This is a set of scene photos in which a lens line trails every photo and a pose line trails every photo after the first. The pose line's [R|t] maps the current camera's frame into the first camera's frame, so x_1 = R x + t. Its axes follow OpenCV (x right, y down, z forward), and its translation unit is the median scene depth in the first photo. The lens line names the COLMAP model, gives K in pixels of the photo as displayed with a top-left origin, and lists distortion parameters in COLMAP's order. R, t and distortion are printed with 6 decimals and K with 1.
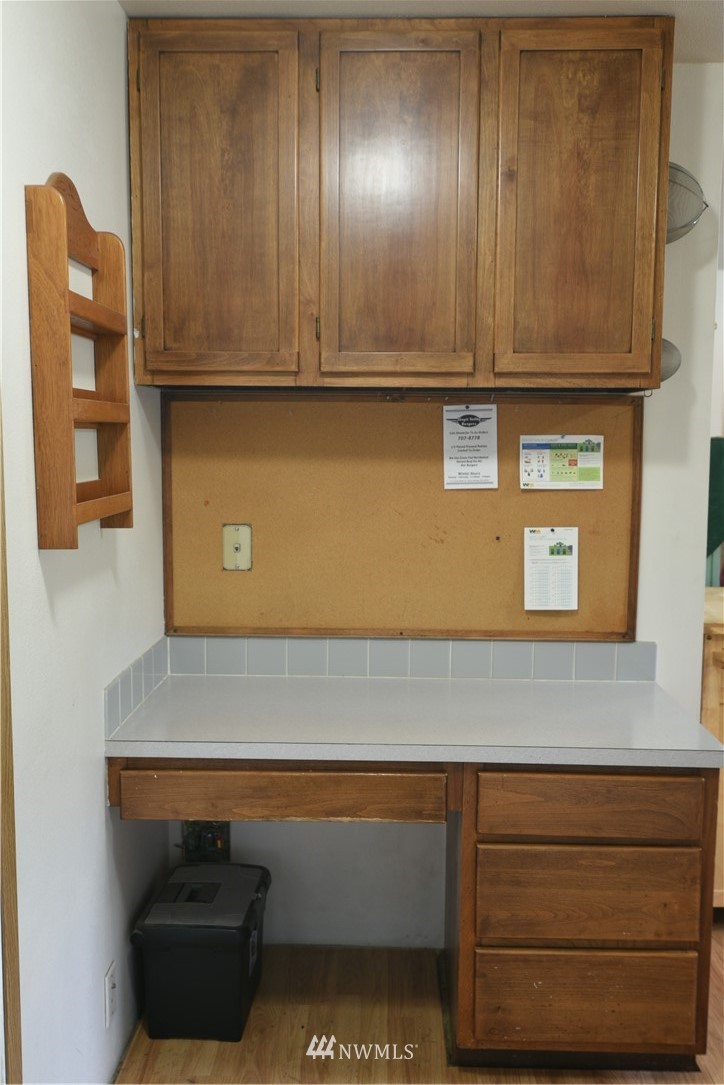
lens RADIAL K [[1030.4, 0, 362.6], [0, 1030.4, 549.4], [0, 0, 1]] dist [0.023767, 0.000000]
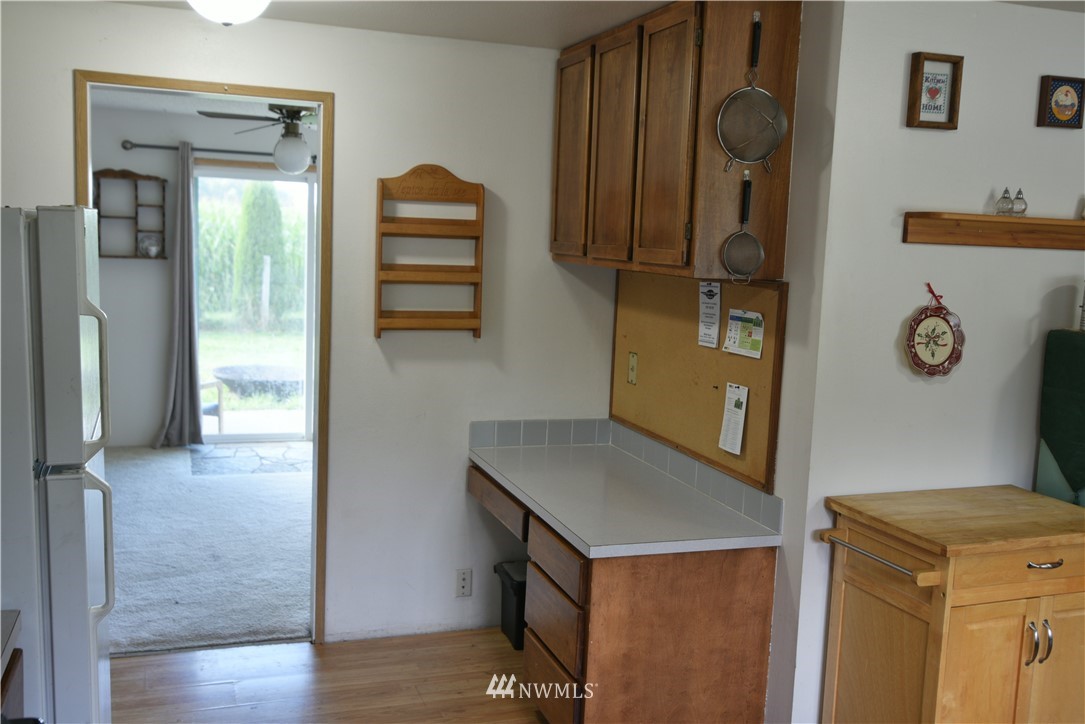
lens RADIAL K [[1030.4, 0, 539.0], [0, 1030.4, 363.3], [0, 0, 1]] dist [0.023767, 0.000000]
pose [[0.378097, 0.125203, -0.917260, 1.221292], [-0.137286, 0.987440, 0.078193, -0.110921], [0.915530, 0.096362, 0.390537, 0.304786]]
